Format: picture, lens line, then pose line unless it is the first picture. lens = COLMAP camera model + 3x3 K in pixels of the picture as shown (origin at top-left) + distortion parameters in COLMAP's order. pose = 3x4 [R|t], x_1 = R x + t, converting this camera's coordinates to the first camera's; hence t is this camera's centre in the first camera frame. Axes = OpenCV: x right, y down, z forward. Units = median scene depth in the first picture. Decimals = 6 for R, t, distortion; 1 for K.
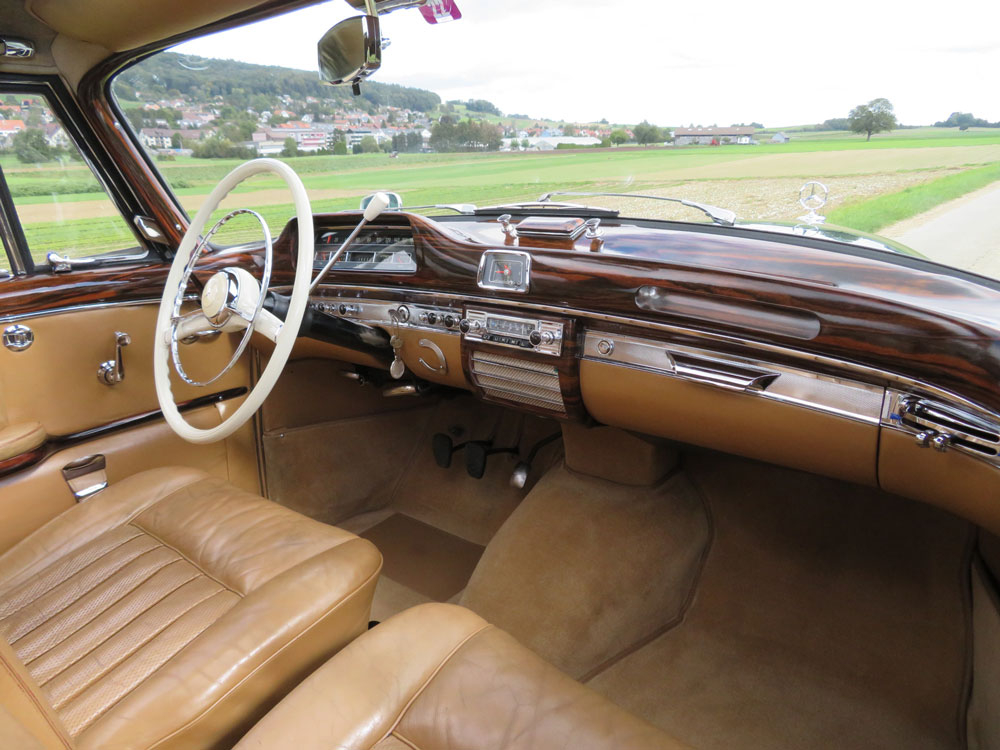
lens RADIAL K [[723.5, 0, 487.2], [0, 723.5, 376.9], [0, 0, 1]] dist [-0.014856, 0.014058]
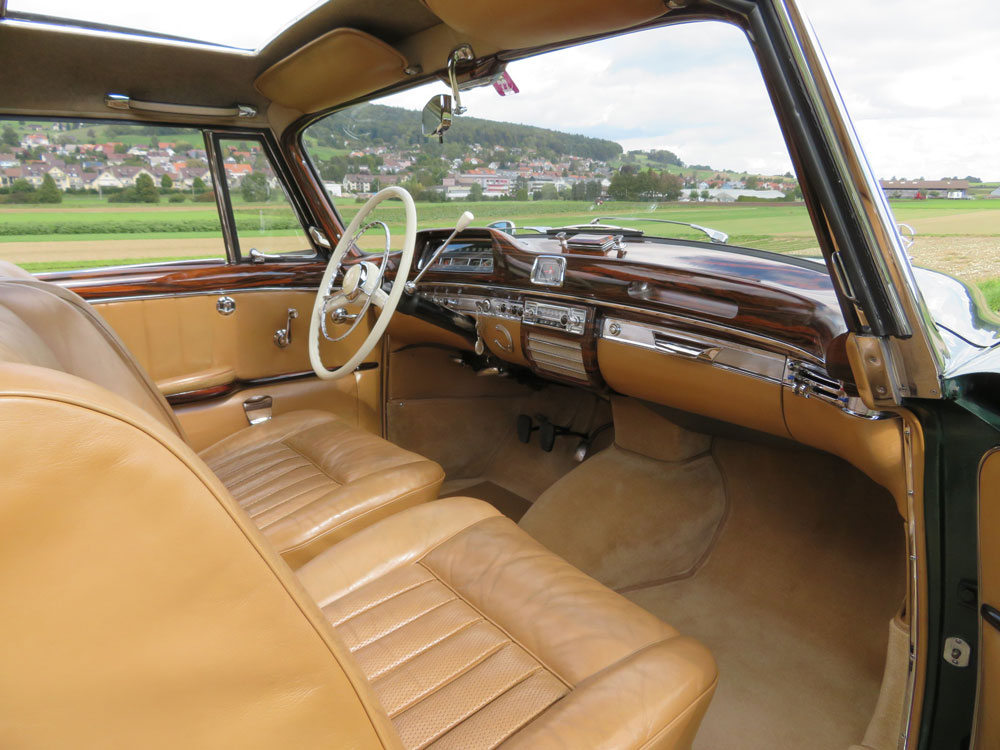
lens RADIAL K [[723.5, 0, 483.1], [0, 723.5, 383.7], [0, 0, 1]] dist [-0.014856, 0.014058]
pose [[0.969666, 0.082745, -0.230003, 0.192118], [-0.094762, 0.994627, -0.041685, 0.109327], [0.225318, 0.062217, 0.972297, -0.277908]]
